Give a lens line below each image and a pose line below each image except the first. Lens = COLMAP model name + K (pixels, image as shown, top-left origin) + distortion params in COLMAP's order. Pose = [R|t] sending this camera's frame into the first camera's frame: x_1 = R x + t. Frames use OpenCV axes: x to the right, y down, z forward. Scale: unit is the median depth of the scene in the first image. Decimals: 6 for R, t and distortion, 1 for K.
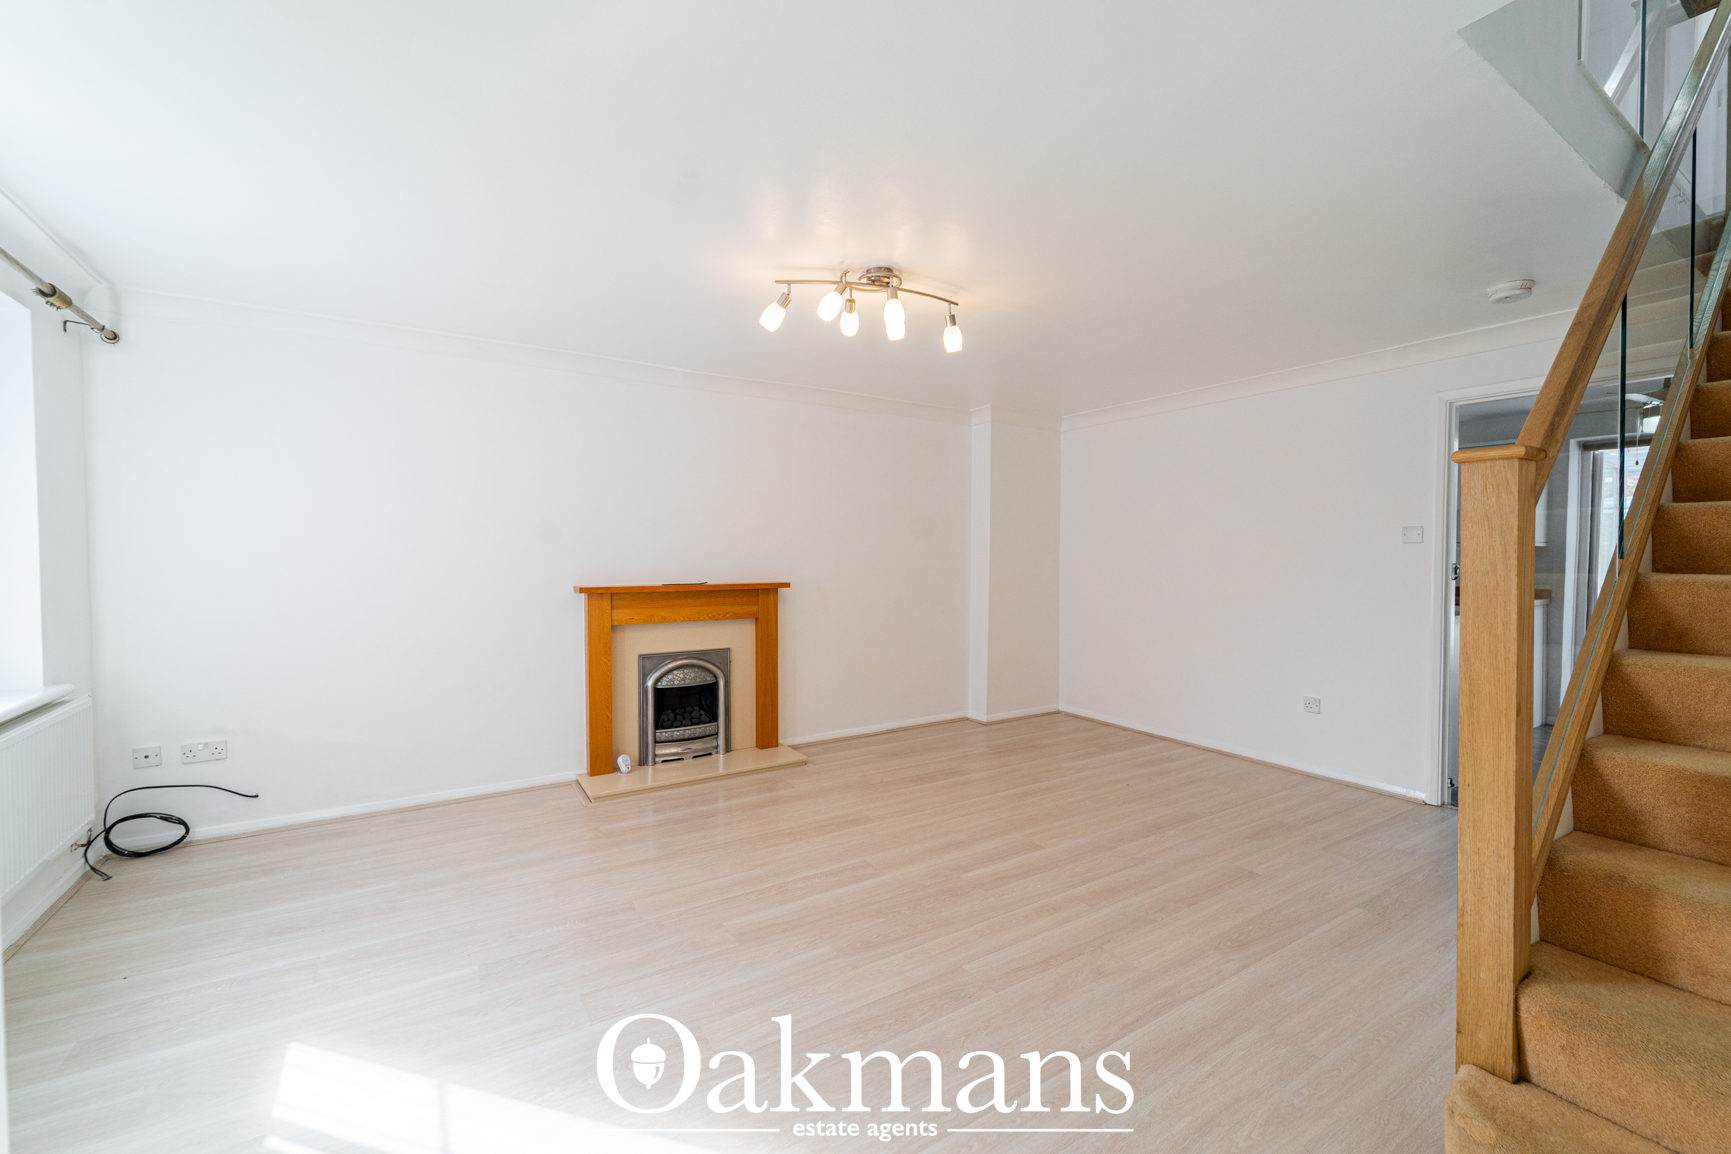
lens RADIAL K [[714.6, 0, 865.6], [0, 714.6, 566.7], [0, 0, 1]] dist [-0.004378, -0.002057]
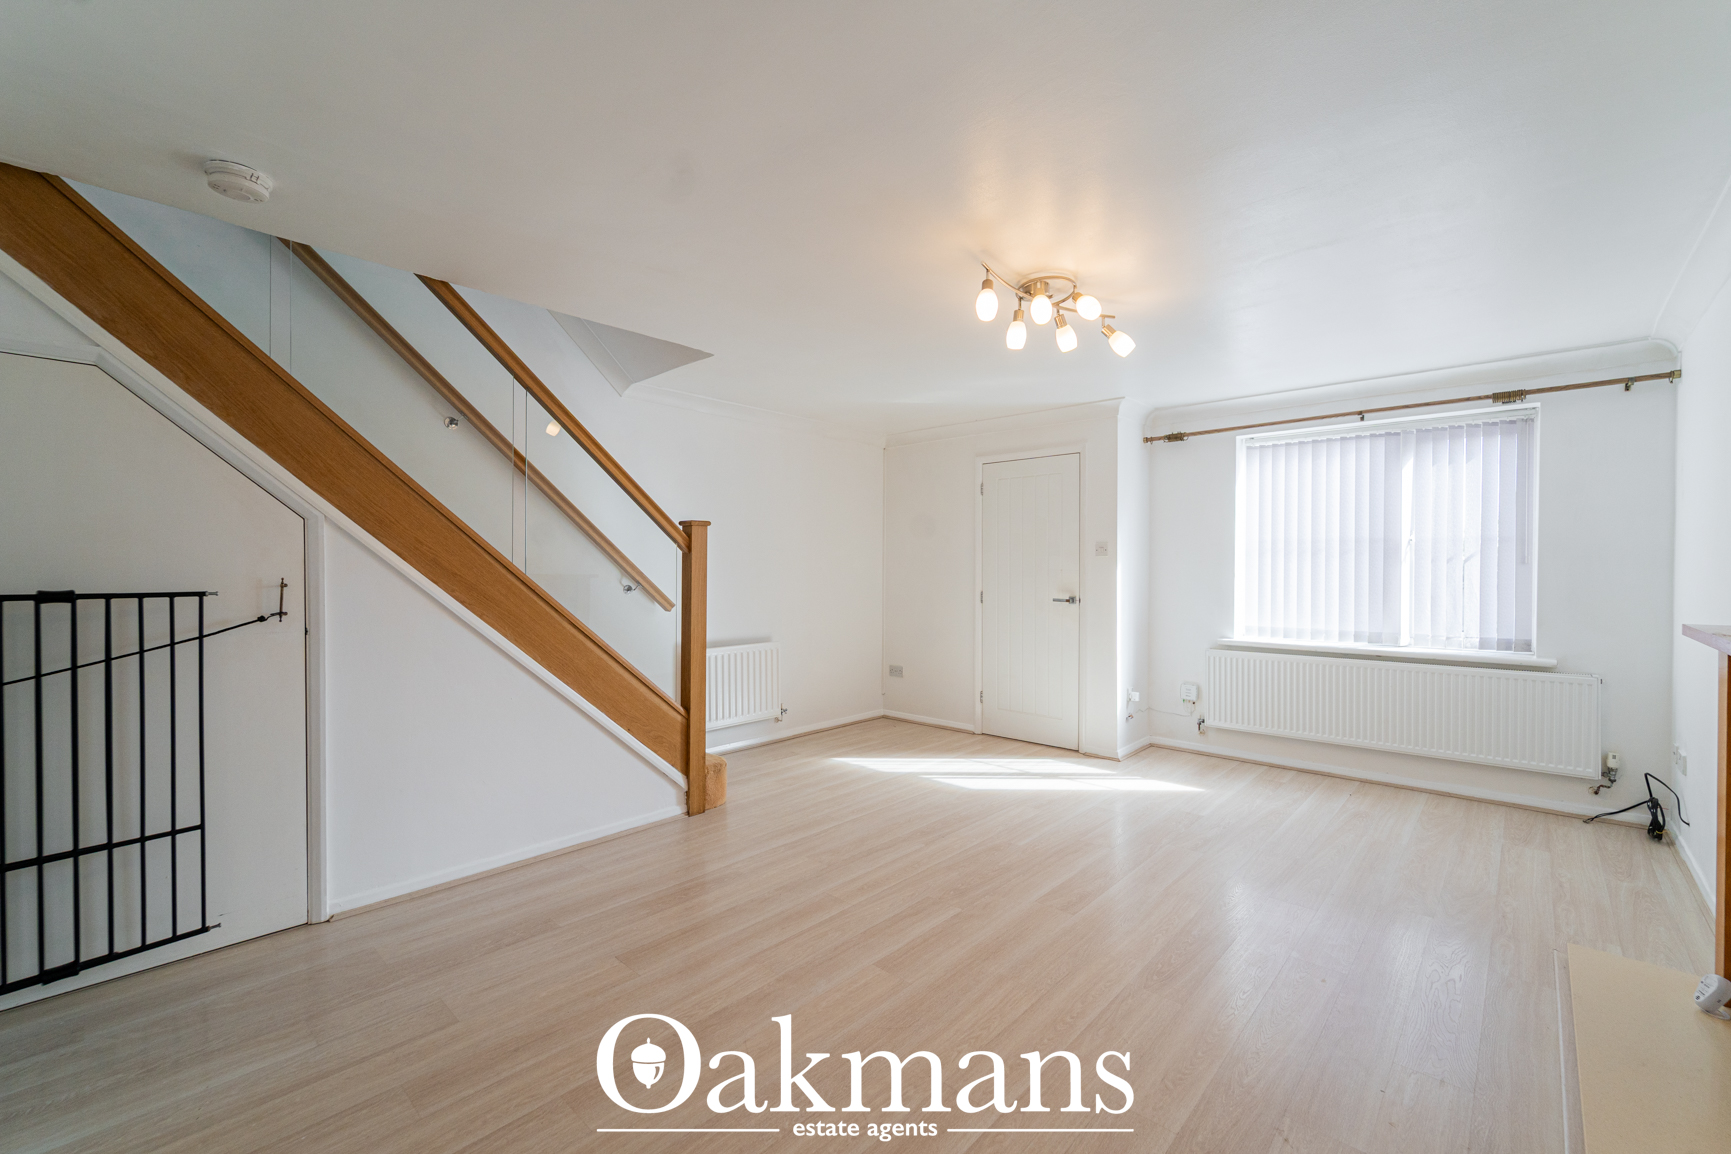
lens RADIAL K [[714.6, 0, 865.4], [0, 714.6, 575.8], [0, 0, 1]] dist [-0.004378, -0.002057]
pose [[-0.968369, 0.002078, -0.249515, 0.532575], [-0.005261, 0.999573, 0.028745, -0.029749], [0.249469, 0.029149, -0.967944, 2.043112]]
